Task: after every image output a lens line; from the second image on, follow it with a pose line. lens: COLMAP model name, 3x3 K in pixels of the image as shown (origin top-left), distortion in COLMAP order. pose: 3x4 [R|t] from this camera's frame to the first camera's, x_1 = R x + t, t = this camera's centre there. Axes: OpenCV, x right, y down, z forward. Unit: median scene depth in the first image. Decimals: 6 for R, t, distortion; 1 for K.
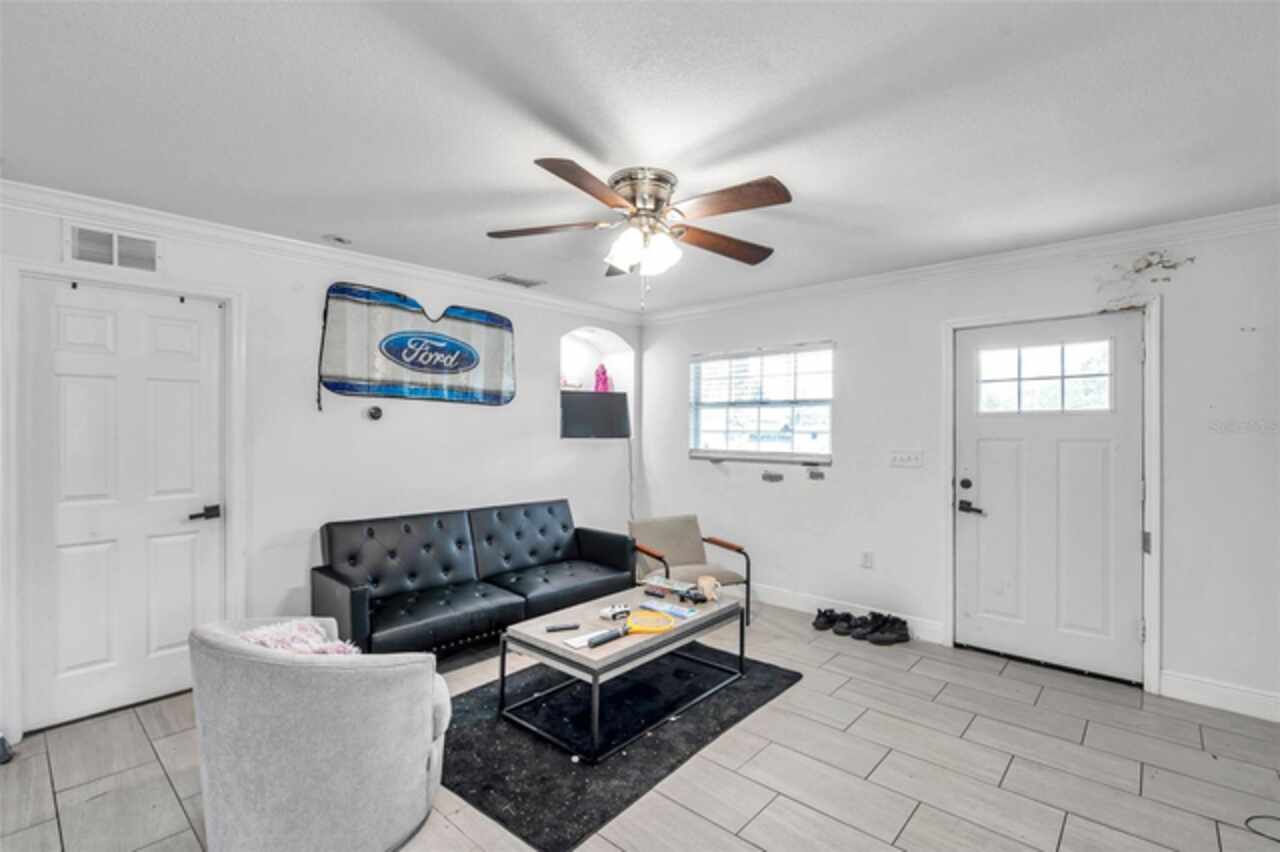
lens RADIAL K [[581.8, 0, 640.8], [0, 581.8, 429.6], [0, 0, 1]] dist [-0.000771, -0.000211]
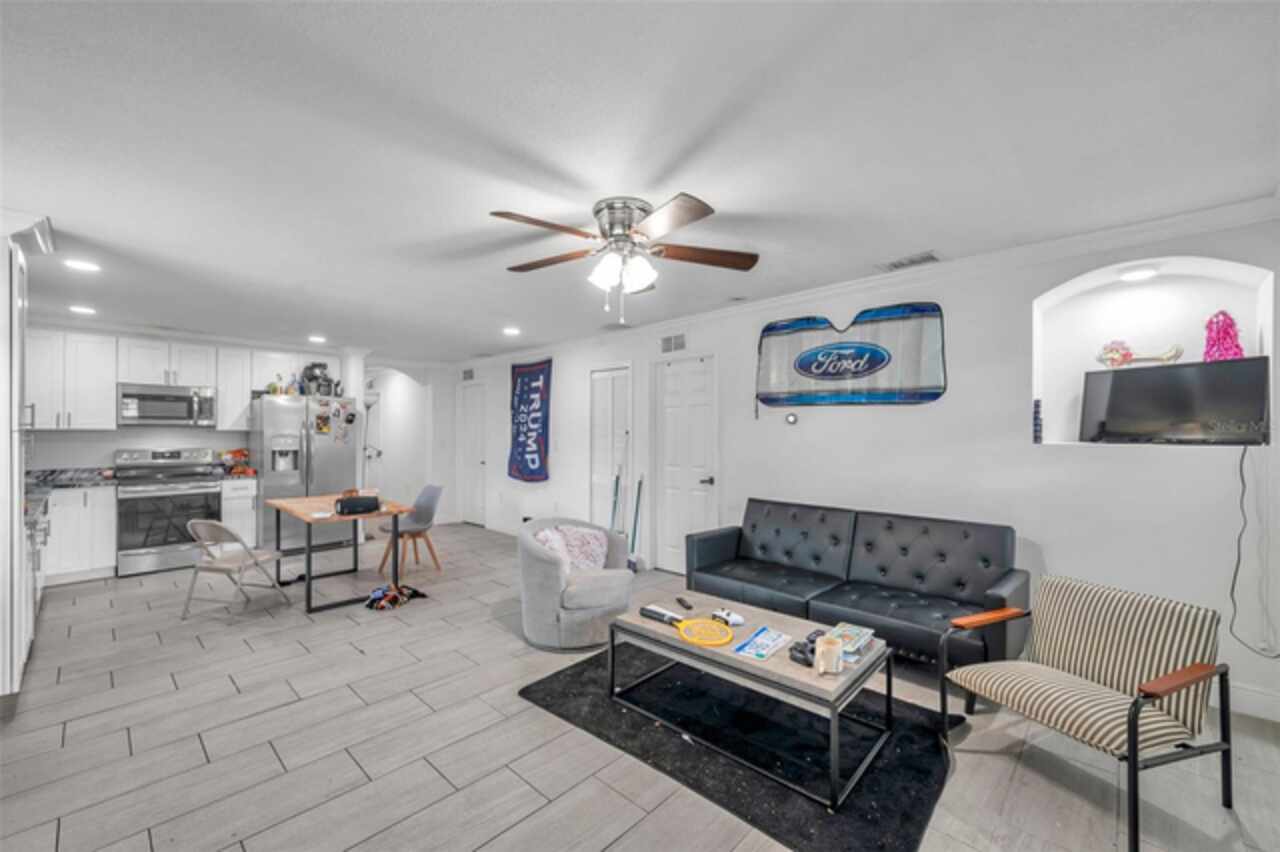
lens RADIAL K [[516.3, 0, 641.0], [0, 516.3, 429.1], [0, 0, 1]] dist [0.004164, 0.000086]
pose [[-0.025419, -0.012320, -0.999601, 0.638636], [0.003108, 0.999918, -0.012403, 0.006493], [0.999672, -0.003422, -0.025379, 0.675585]]
